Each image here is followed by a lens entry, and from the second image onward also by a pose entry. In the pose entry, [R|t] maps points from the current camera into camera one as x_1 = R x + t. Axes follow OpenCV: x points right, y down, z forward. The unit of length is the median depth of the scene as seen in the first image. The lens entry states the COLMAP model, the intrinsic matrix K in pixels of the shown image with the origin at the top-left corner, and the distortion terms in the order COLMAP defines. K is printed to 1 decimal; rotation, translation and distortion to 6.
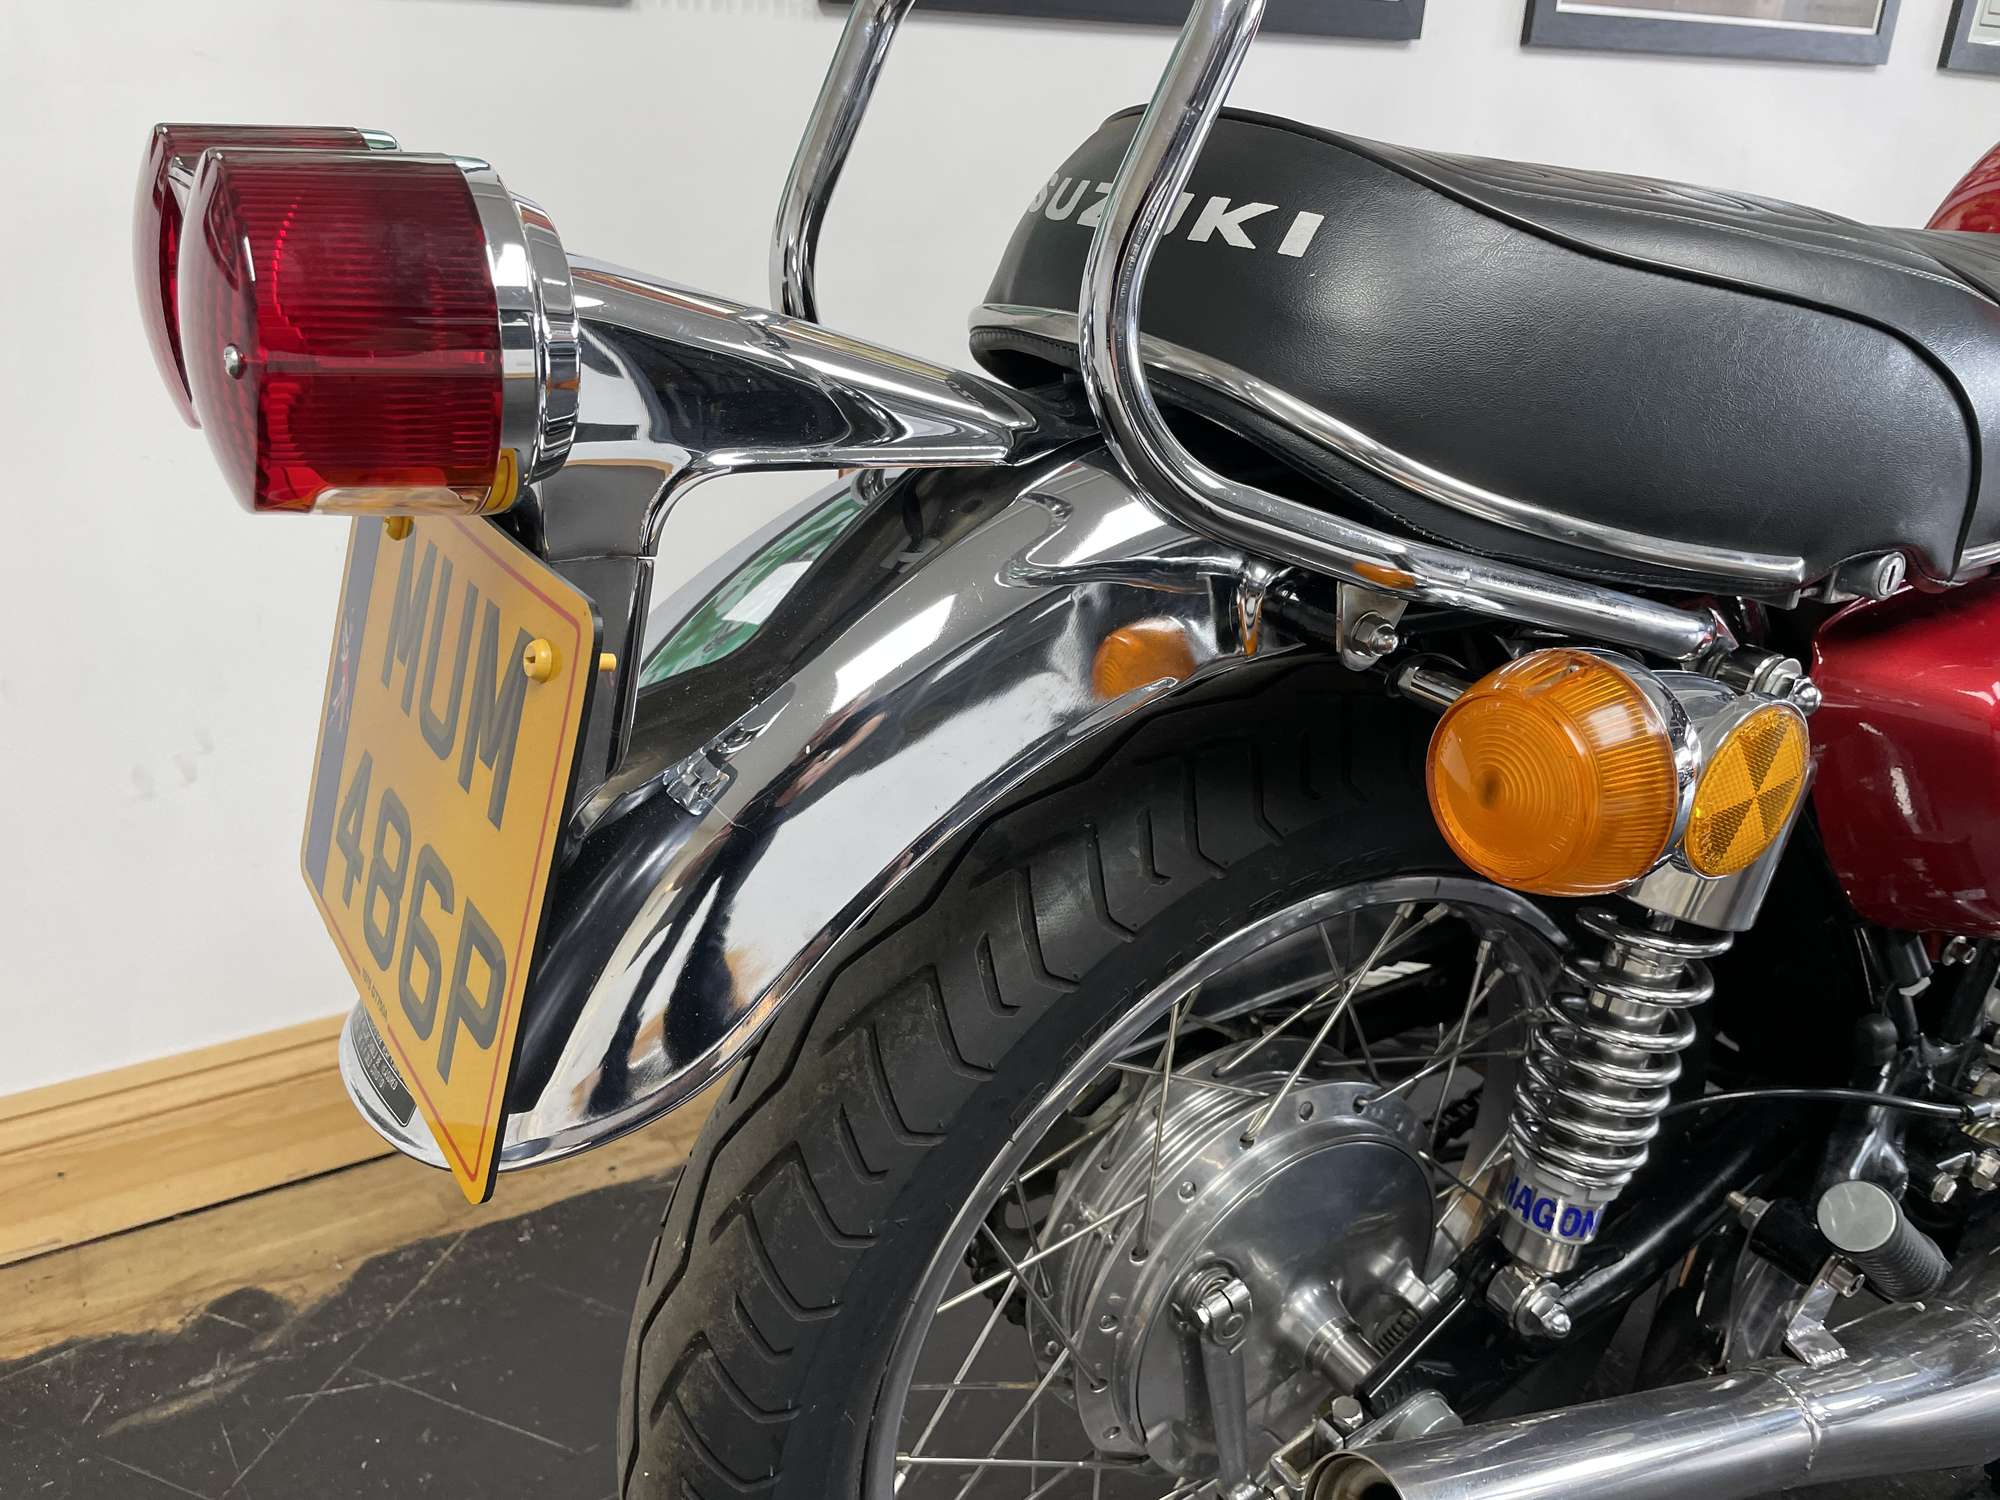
lens RADIAL K [[1515.1, 0, 986.3], [0, 1515.1, 747.0], [0, 0, 1]] dist [0.076937, -0.142490]
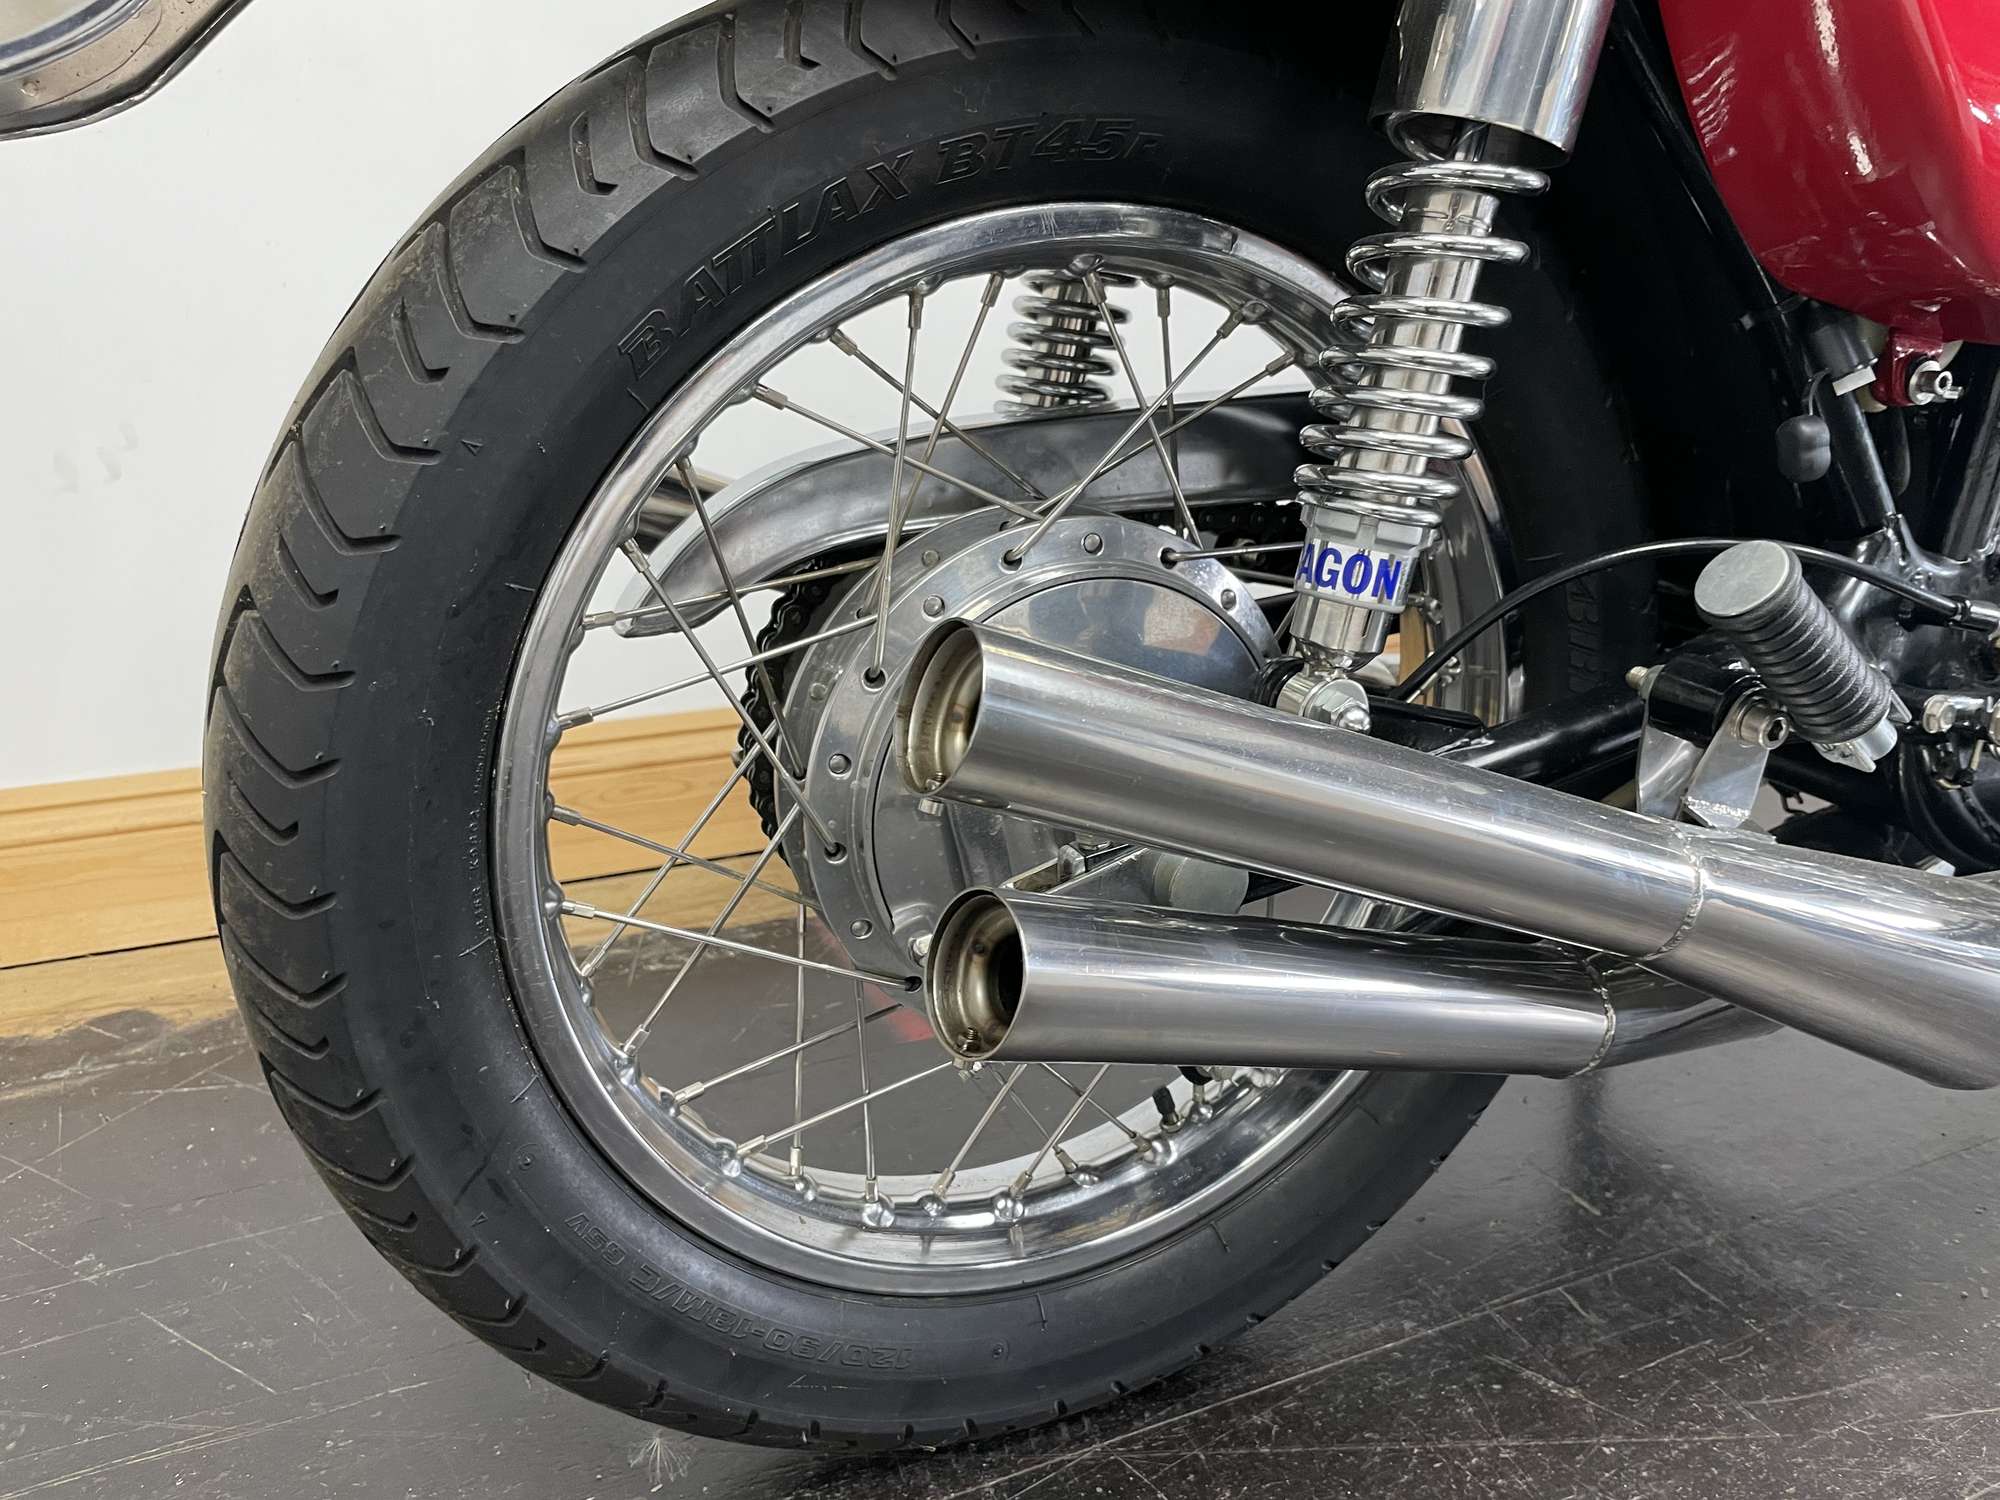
lens RADIAL K [[1520.1, 0, 1016.3], [0, 1520.1, 749.7], [0, 0, 1]] dist [0.078297, -0.143557]
pose [[0.993866, 0.014212, -0.109675, 0.256709], [-0.023387, 0.996289, -0.082834, 0.415395], [0.108091, 0.084890, 0.990510, 0.168689]]
